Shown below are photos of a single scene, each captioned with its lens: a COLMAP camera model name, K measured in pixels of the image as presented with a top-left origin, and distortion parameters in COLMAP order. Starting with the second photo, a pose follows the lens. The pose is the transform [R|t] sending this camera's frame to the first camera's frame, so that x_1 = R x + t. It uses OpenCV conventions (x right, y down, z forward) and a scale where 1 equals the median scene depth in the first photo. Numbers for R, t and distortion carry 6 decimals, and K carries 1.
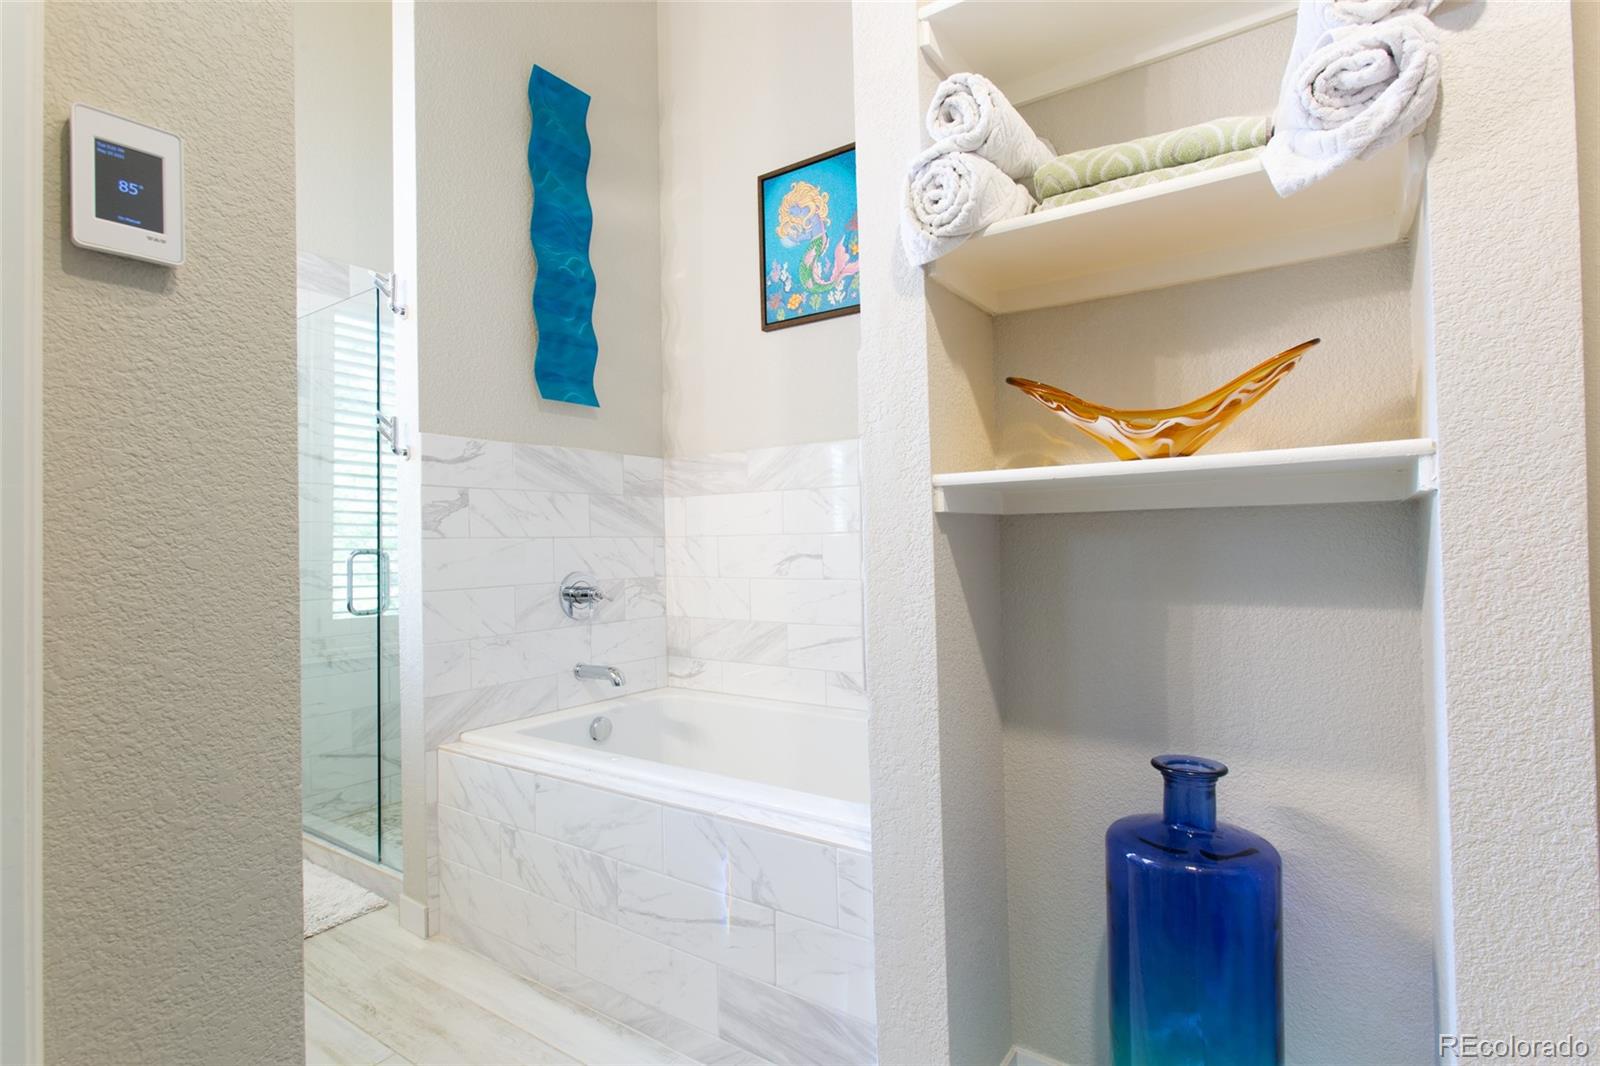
lens RADIAL K [[754.8, 0, 805.9], [0, 754.8, 533.6], [0, 0, 1]] dist [-0.031938, 0.000015]
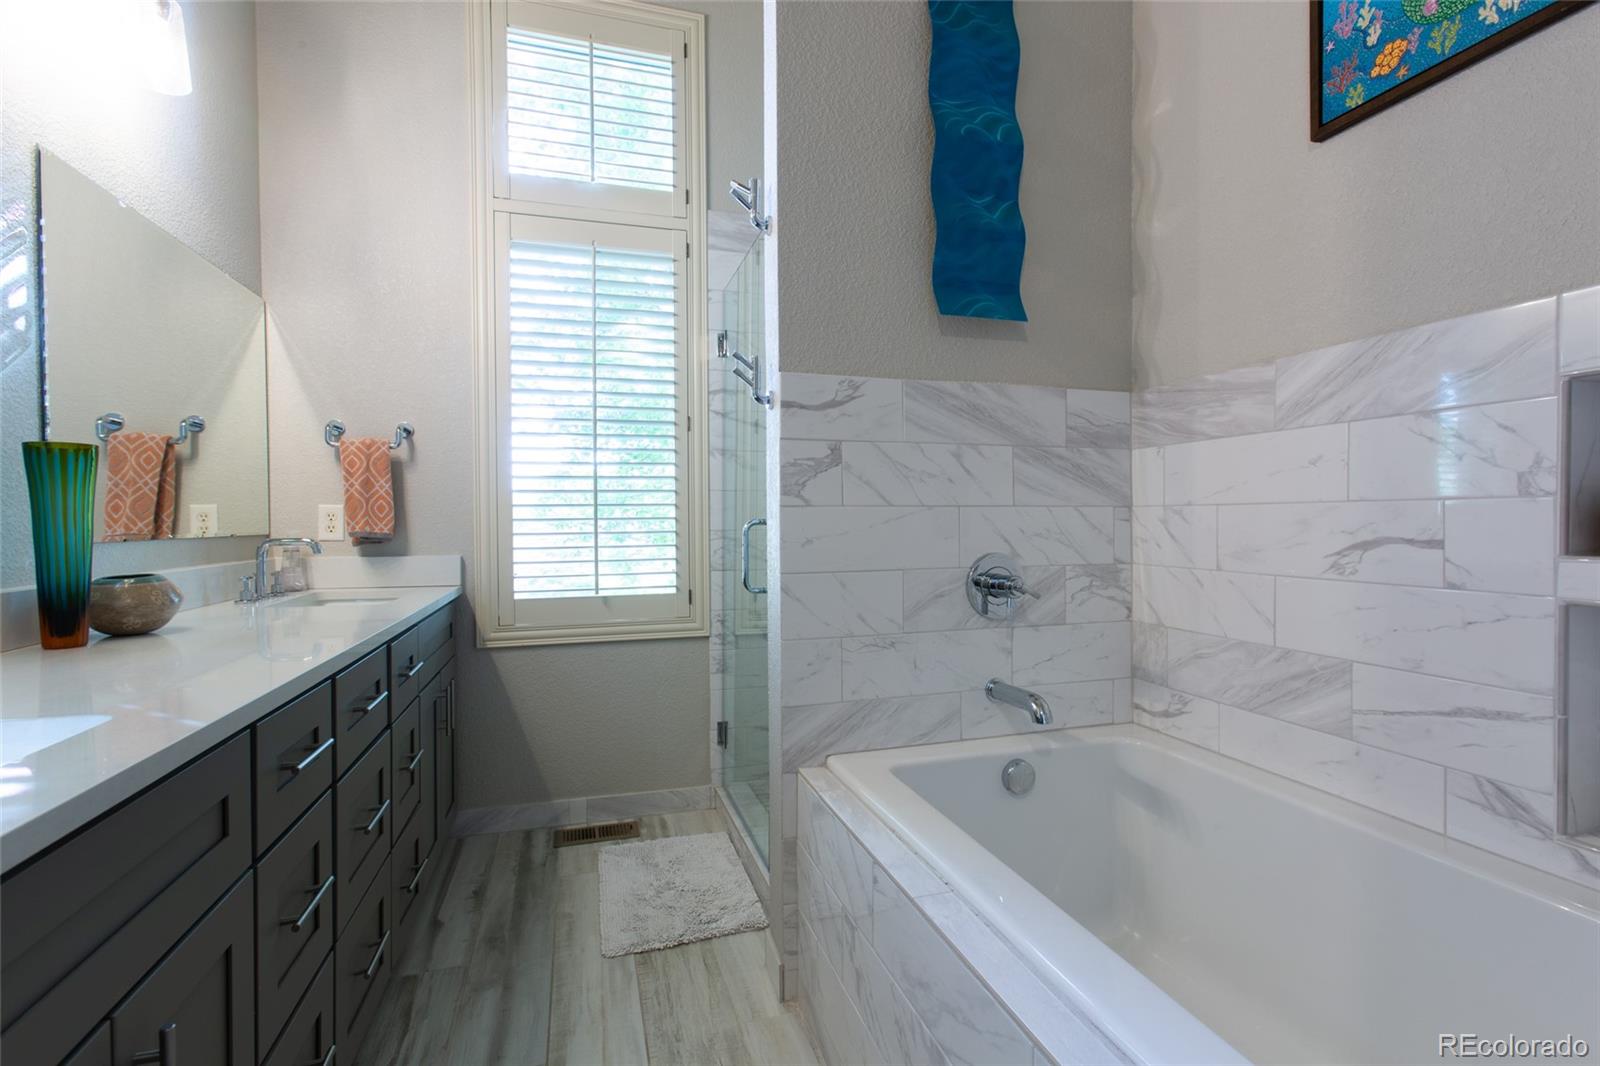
lens RADIAL K [[705.8, 0, 811.8], [0, 705.8, 534.2], [0, 0, 1]] dist [-0.006490, 0.002949]
pose [[0.784450, 0.024336, -0.619714, -0.019026], [-0.000966, 0.999277, 0.038019, 0.006152], [0.620191, -0.029226, 0.783906, 0.355087]]
